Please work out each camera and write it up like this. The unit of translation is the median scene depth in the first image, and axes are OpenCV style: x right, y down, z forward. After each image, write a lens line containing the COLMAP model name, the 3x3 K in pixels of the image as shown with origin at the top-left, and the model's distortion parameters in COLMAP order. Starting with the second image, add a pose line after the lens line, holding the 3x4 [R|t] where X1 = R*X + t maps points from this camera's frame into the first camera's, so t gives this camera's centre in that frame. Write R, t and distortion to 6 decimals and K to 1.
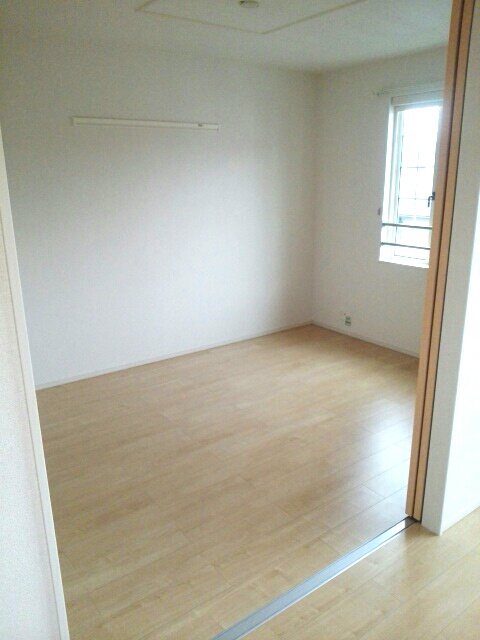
lens RADIAL K [[511.5, 0, 240.0], [0, 511.5, 320.0], [0, 0, 1]] dist [0.002994, 0.006947]
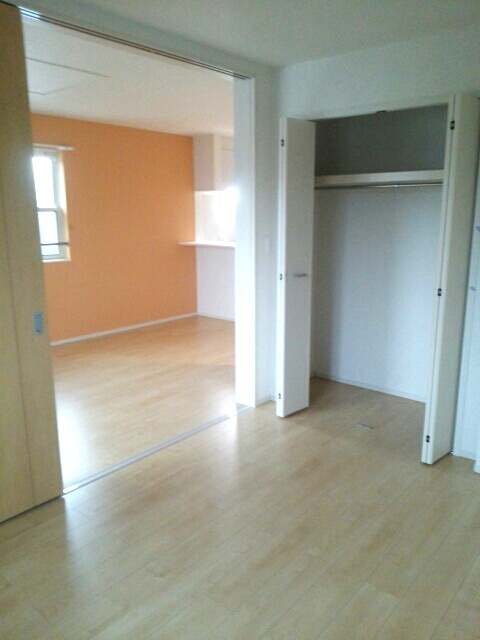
lens RADIAL K [[495.9, 0, 240.0], [0, 495.9, 320.0], [0, 0, 1]] dist [0.001233, 0.000282]
pose [[-0.970534, 0.069118, -0.230837, 0.149412], [-0.050501, 0.878360, 0.475325, -0.420981], [0.235612, 0.472977, -0.848988, 1.569143]]
